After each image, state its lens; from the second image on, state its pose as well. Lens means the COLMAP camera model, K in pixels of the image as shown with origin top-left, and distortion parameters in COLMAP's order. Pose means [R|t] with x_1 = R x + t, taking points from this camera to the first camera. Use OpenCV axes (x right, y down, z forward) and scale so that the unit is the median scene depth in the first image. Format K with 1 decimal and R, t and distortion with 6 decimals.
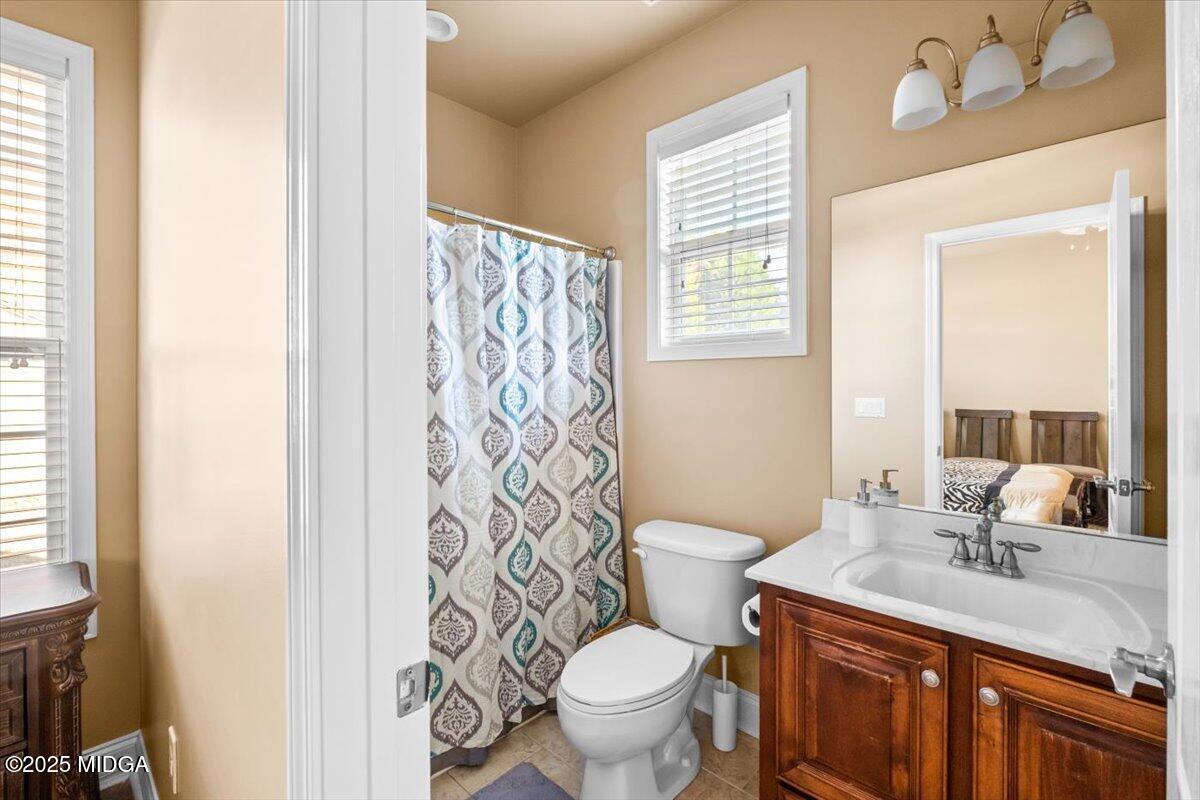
lens RADIAL K [[512.9, 0, 603.0], [0, 512.9, 392.2], [0, 0, 1]] dist [-0.008397, 0.000401]
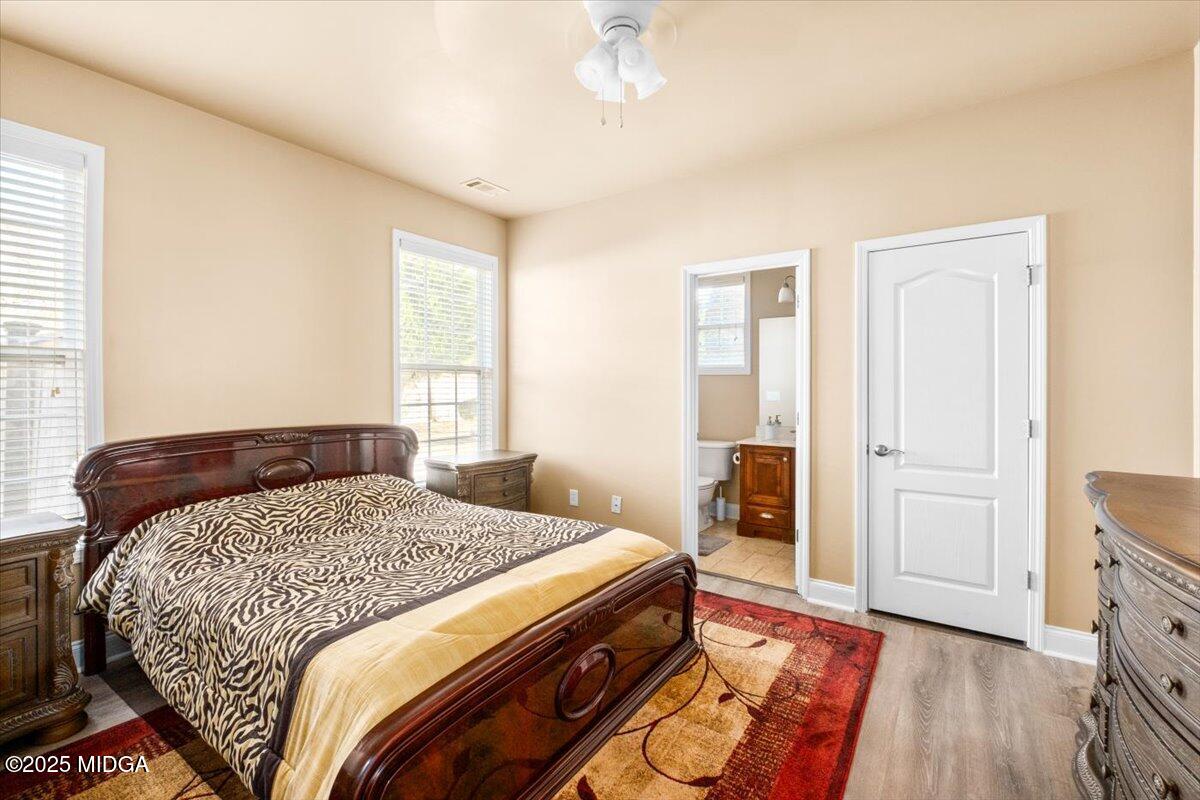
lens RADIAL K [[512.9, 0, 603.0], [0, 512.9, 392.2], [0, 0, 1]] dist [-0.008397, 0.000401]
pose [[0.988762, 0.001548, 0.149492, -0.845396], [-0.001577, 0.999999, 0.000078, 0.025920], [-0.149492, -0.000313, 0.988763, -1.701489]]
